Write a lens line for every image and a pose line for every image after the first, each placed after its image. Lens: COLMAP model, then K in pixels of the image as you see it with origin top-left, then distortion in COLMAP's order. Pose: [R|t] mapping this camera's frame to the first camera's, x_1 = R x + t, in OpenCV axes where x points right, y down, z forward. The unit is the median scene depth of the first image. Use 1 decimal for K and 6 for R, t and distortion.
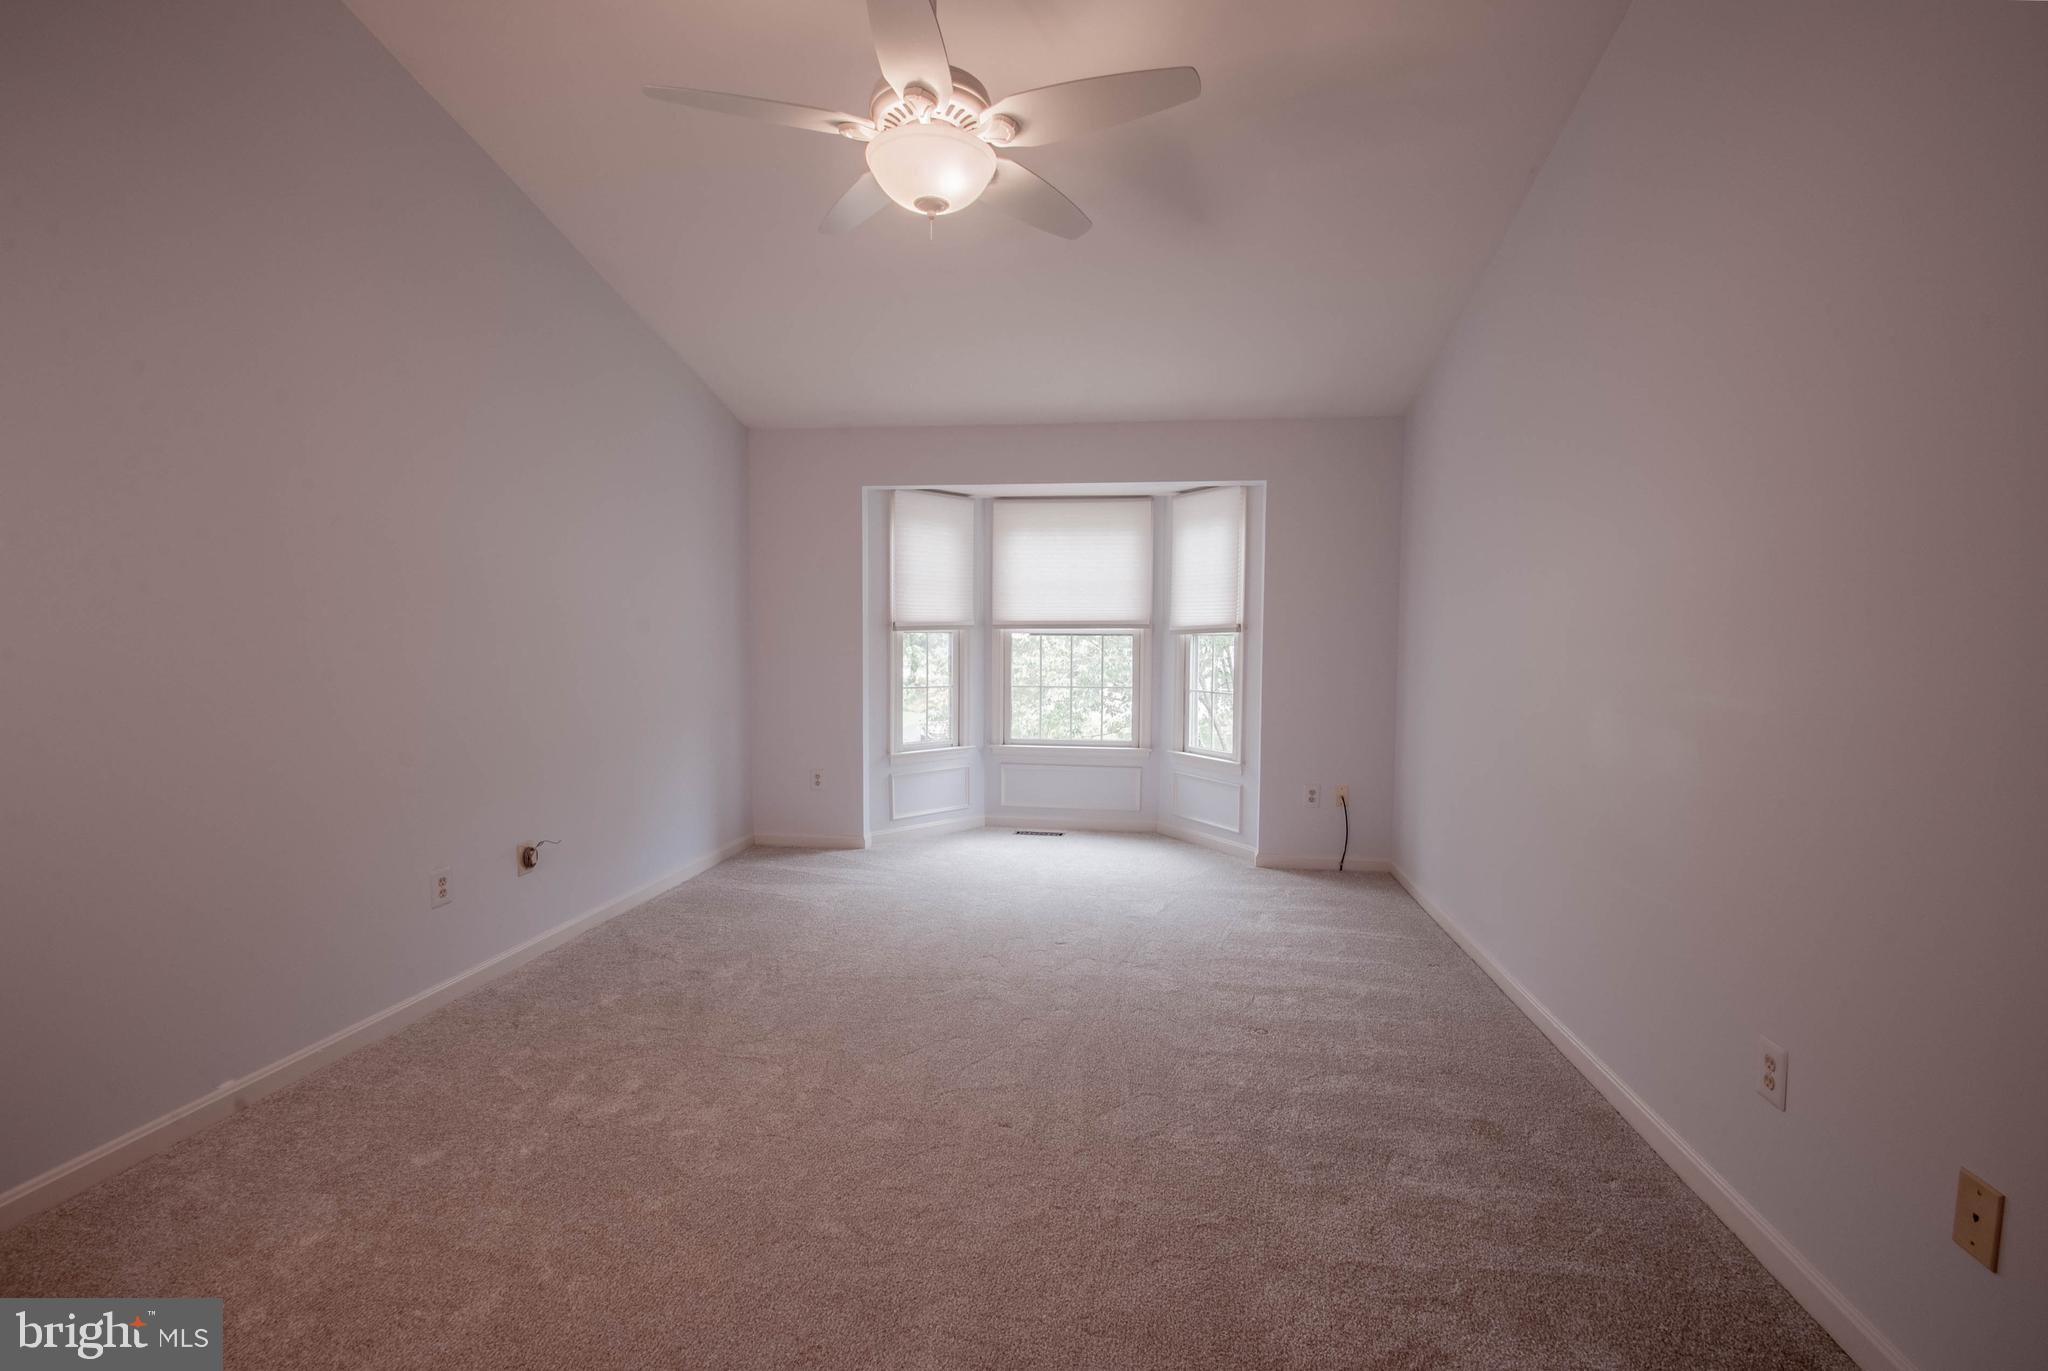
lens RADIAL K [[902.2, 0, 1030.4], [0, 902.2, 679.6], [0, 0, 1]] dist [0.002471, -0.006444]
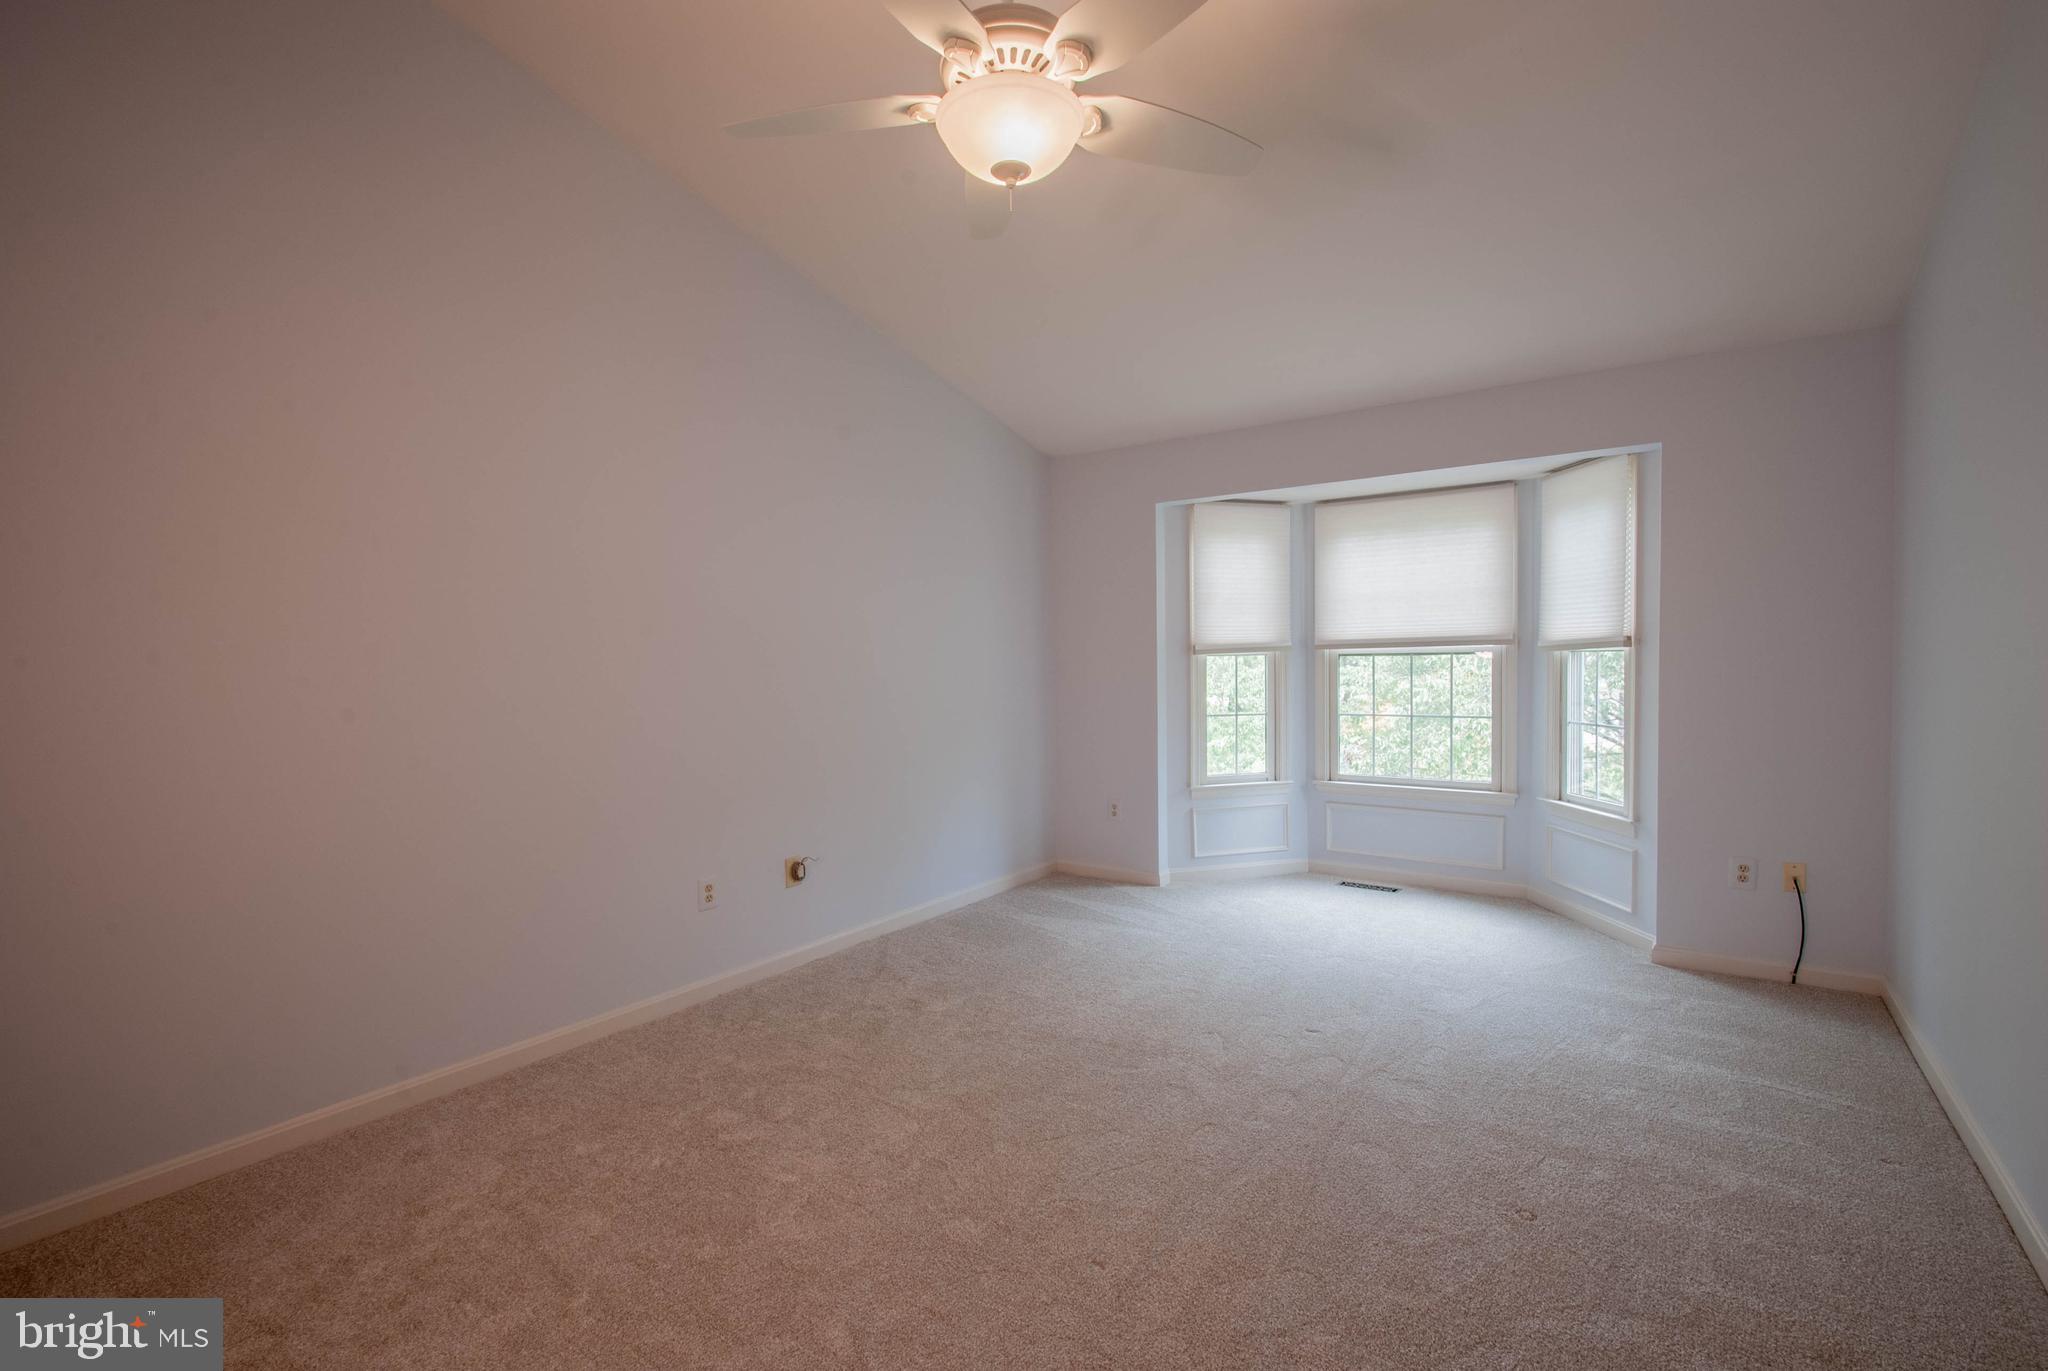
lens RADIAL K [[902.2, 0, 1010.4], [0, 902.2, 686.8], [0, 0, 1]] dist [0.002471, -0.006444]
pose [[0.891128, -0.005269, -0.453721, 0.124975], [-0.001729, 0.999886, -0.015007, -0.007565], [0.453748, 0.014158, 0.891018, 0.102901]]
